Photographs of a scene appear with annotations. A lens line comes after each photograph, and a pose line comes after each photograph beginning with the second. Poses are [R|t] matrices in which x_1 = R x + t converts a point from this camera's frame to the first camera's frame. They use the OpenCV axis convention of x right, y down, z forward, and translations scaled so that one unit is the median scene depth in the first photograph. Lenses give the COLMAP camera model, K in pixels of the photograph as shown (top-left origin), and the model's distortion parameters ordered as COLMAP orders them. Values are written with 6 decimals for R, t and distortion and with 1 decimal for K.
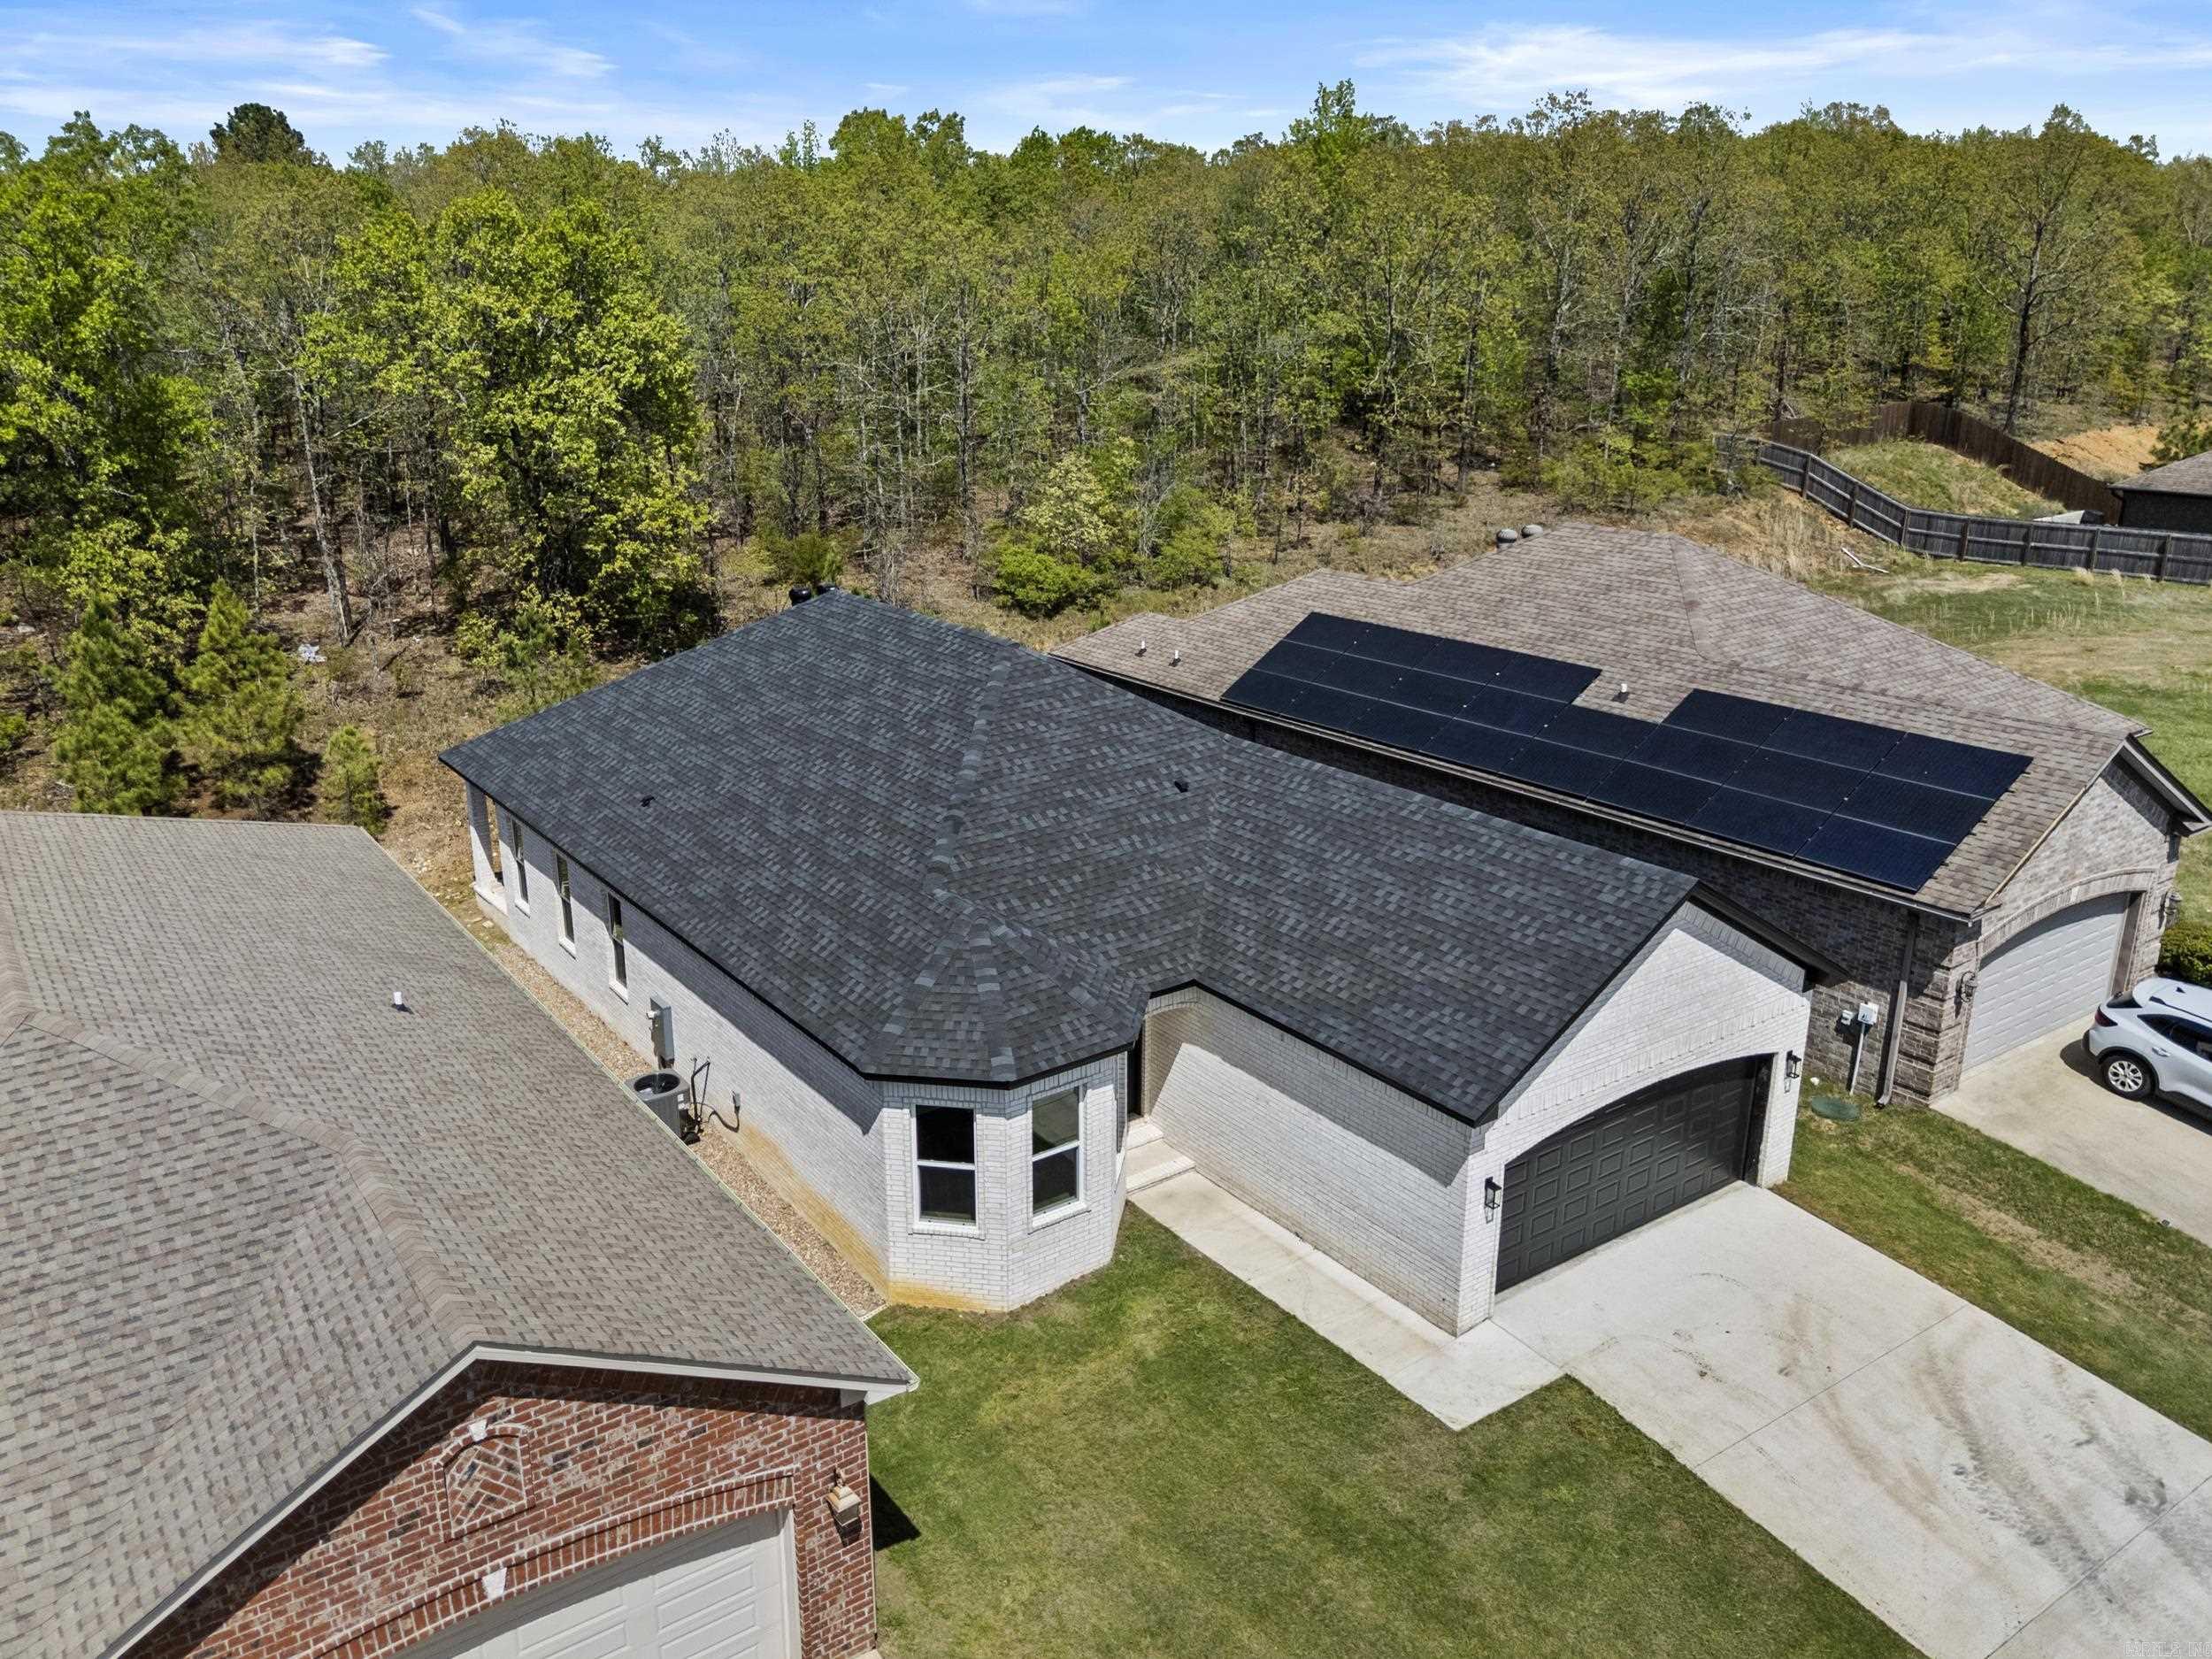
lens RADIAL K [[1541.9, 0, 999.4], [0, 1541.9, 805.5], [0, 0, 1]] dist [0.043094, -0.031506]
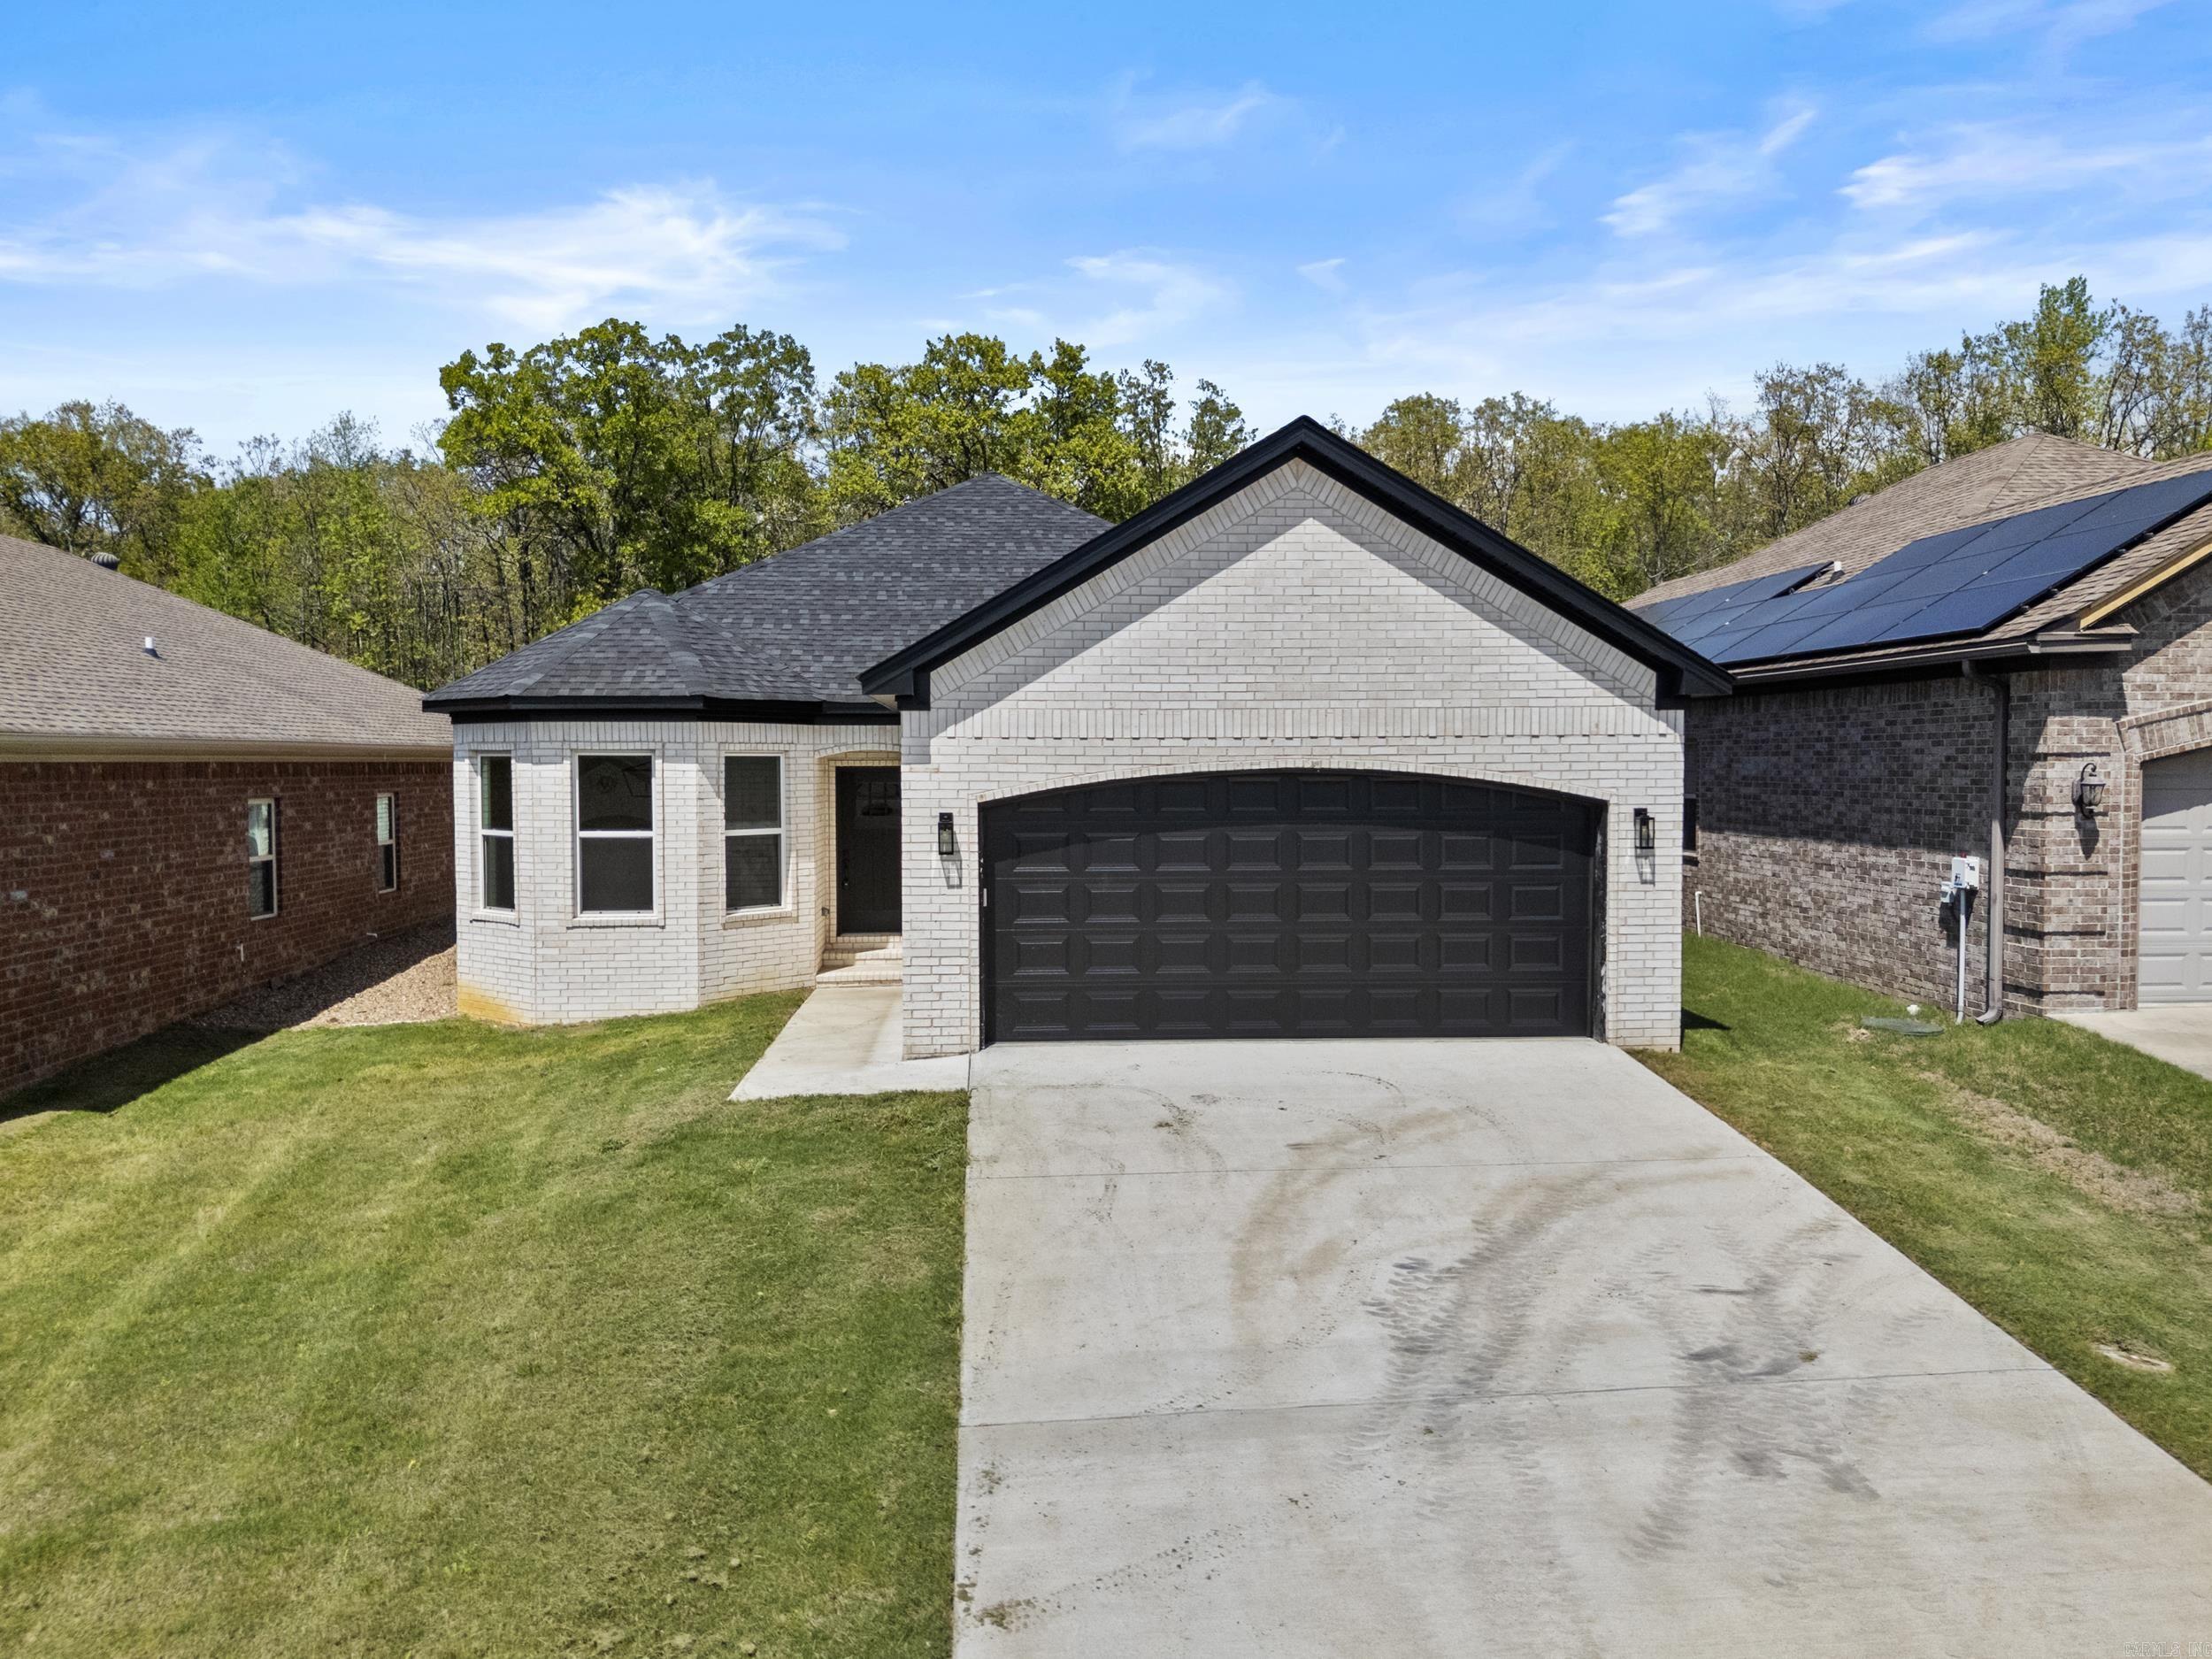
lens RADIAL K [[1541.9, 0, 1182.3], [0, 1541.9, 830.8], [0, 0, 1]] dist [0.043094, -0.031506]
pose [[0.892595, 0.038219, -0.449236, 0.624473], [-0.149322, 0.965226, -0.214572, 0.328446], [0.425413, 0.258607, 0.867264, 0.382668]]
